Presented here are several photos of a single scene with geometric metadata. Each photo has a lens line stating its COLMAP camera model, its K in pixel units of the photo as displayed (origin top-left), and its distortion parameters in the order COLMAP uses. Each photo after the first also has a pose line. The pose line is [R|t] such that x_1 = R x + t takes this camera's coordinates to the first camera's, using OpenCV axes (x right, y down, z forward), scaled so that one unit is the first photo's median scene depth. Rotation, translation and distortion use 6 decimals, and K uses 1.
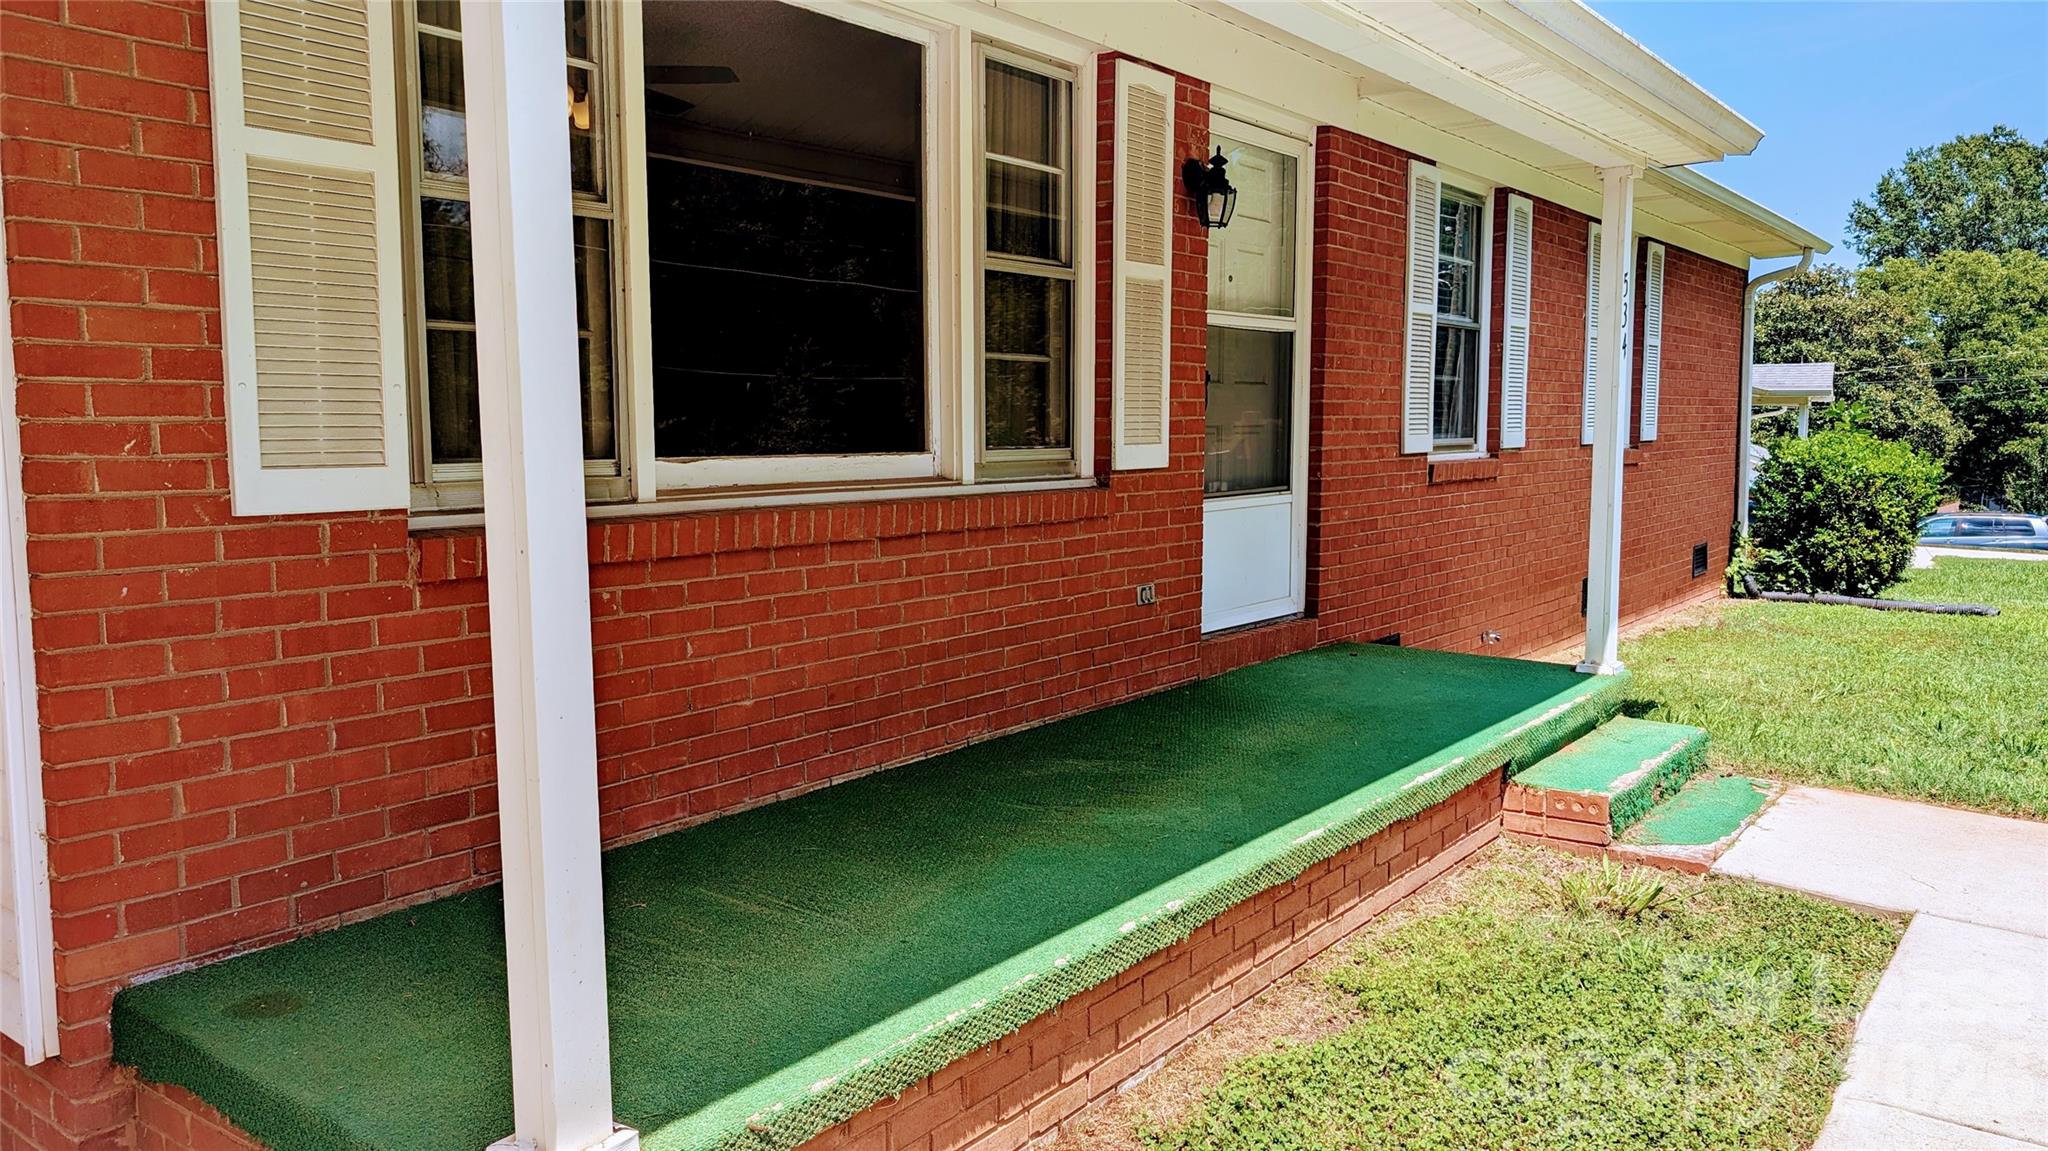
lens RADIAL K [[1493.4, 0, 1011.4], [0, 1493.4, 581.5], [0, 0, 1]] dist [0.007512, -0.000162]
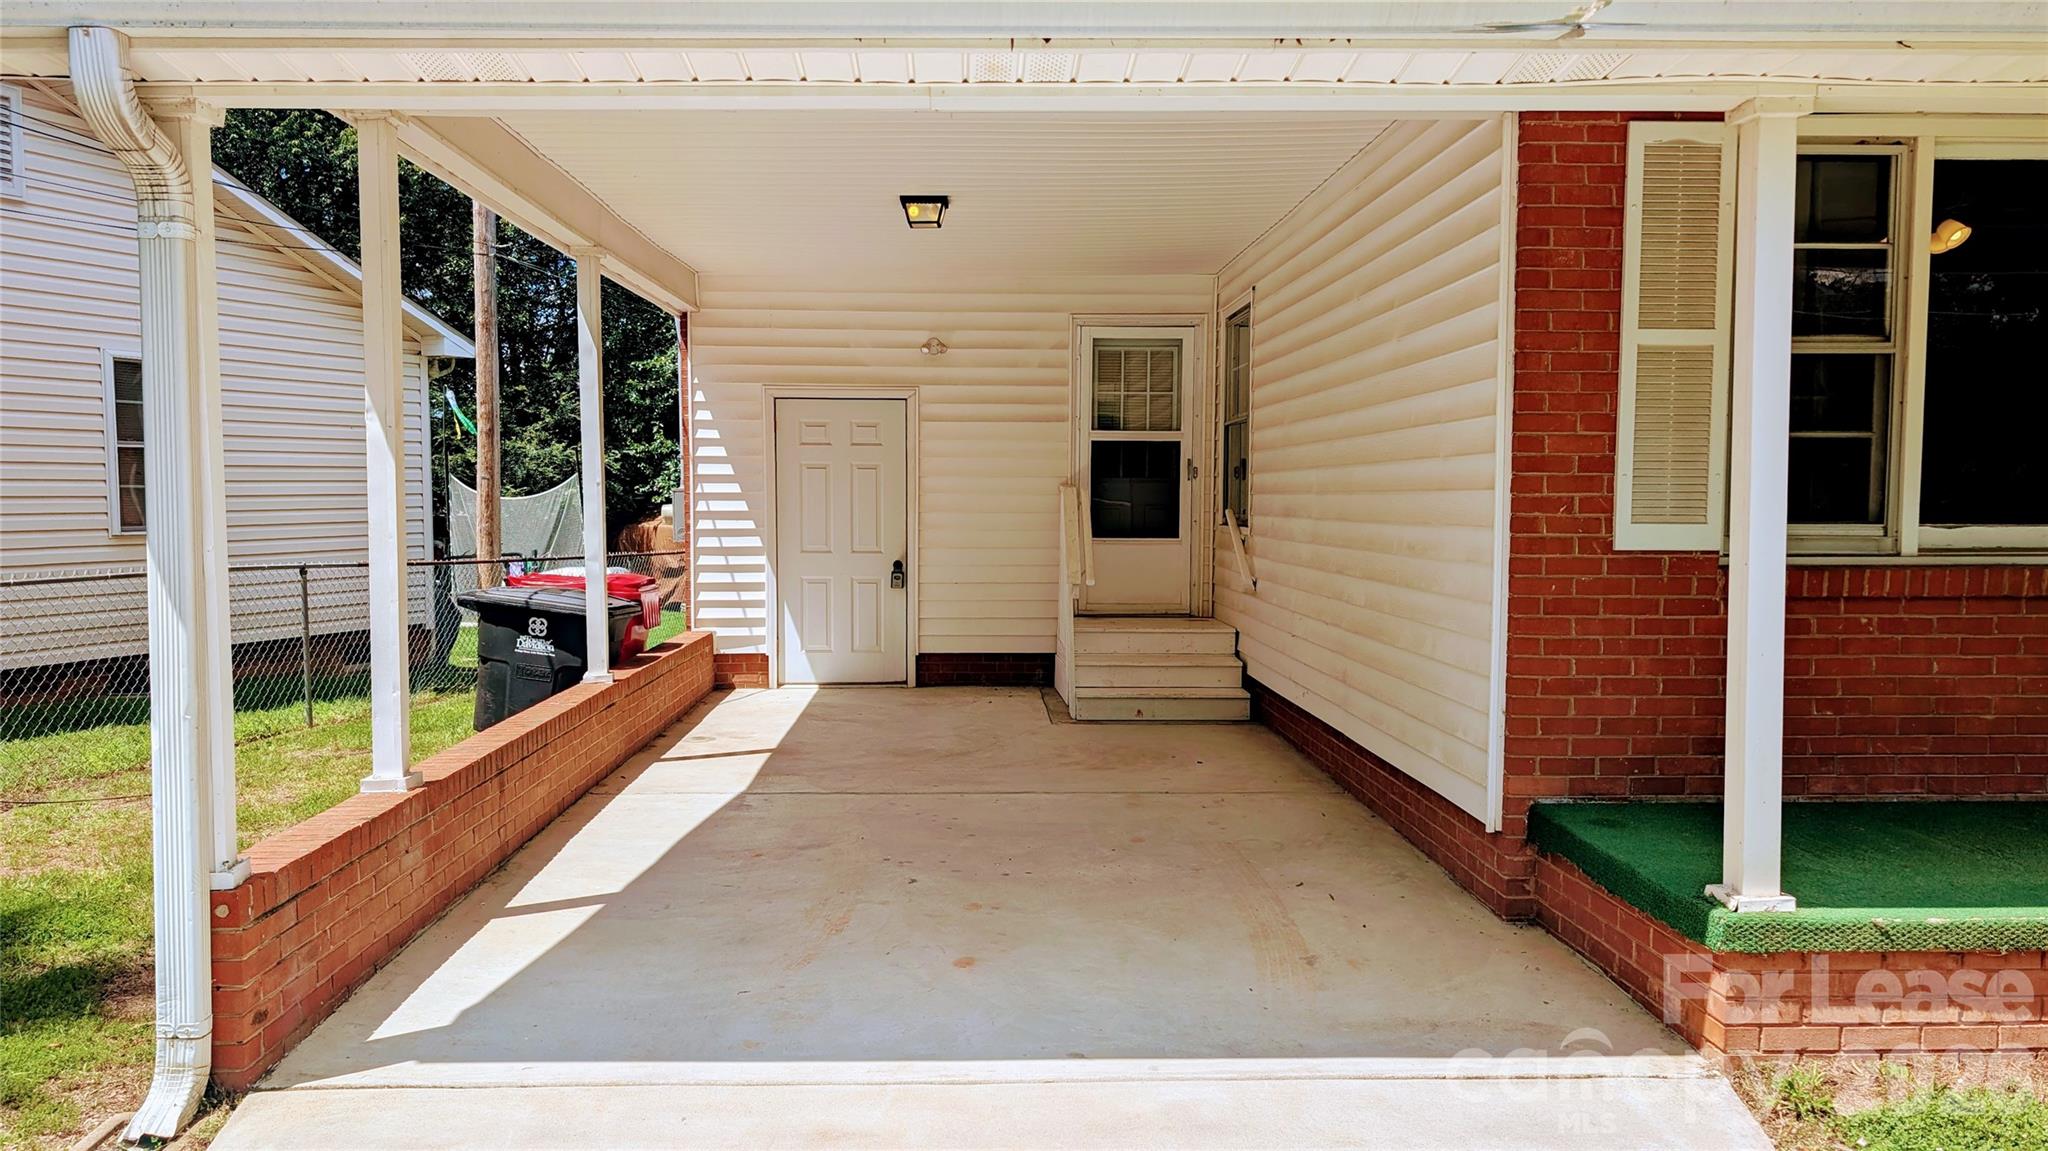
lens RADIAL K [[1493.4, 0, 1011.5], [0, 1493.4, 578.7], [0, 0, 1]] dist [0.007512, -0.000162]
pose [[0.634393, 0.048518, -0.771486, 0.382957], [-0.086868, 0.996181, -0.008782, 0.066086], [0.768114, 0.072589, 0.636185, -0.649051]]
